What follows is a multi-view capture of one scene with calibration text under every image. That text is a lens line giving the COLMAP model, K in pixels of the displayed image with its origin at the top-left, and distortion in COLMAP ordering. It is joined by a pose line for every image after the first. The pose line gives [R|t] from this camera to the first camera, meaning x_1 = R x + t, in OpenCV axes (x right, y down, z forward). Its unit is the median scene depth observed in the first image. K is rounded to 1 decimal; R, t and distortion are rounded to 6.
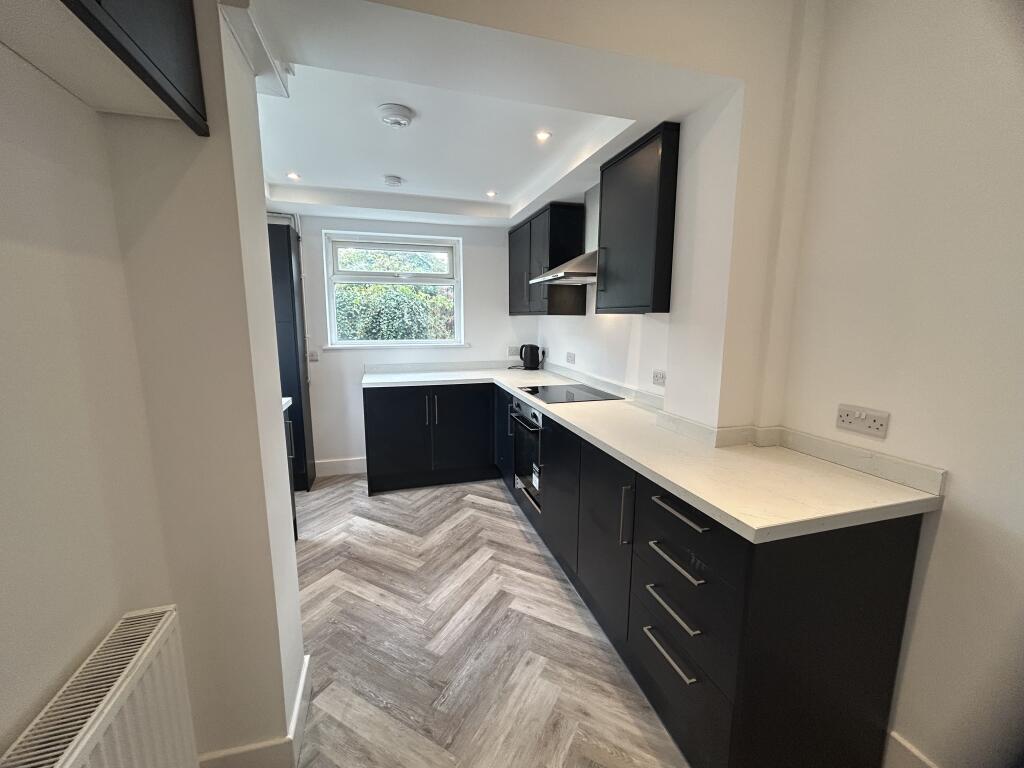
lens RADIAL K [[411.4, 0, 511.5], [0, 411.4, 380.6], [0, 0, 1]] dist [0.002730, 0.000412]
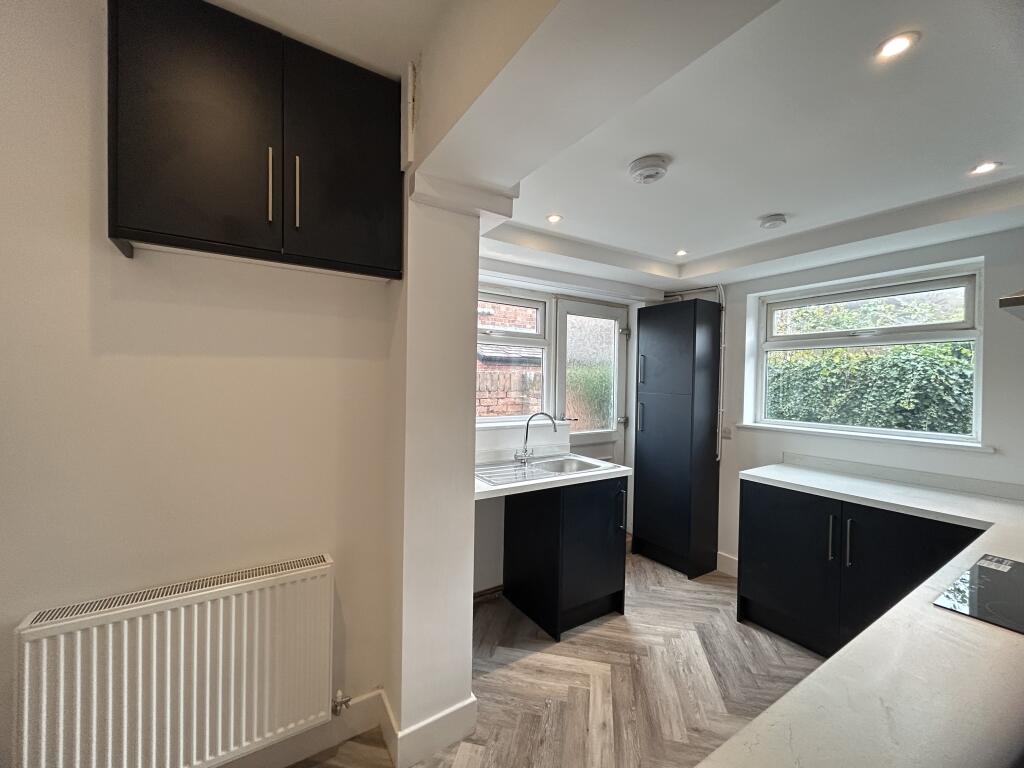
lens RADIAL K [[411.4, 0, 512.1], [0, 411.4, 384.5], [0, 0, 1]] dist [0.002730, 0.000412]
pose [[0.281661, 0.014152, -0.959410, 0.285019], [-0.159626, 0.986649, -0.032309, -0.068360], [0.946143, 0.162247, 0.280159, 0.323910]]
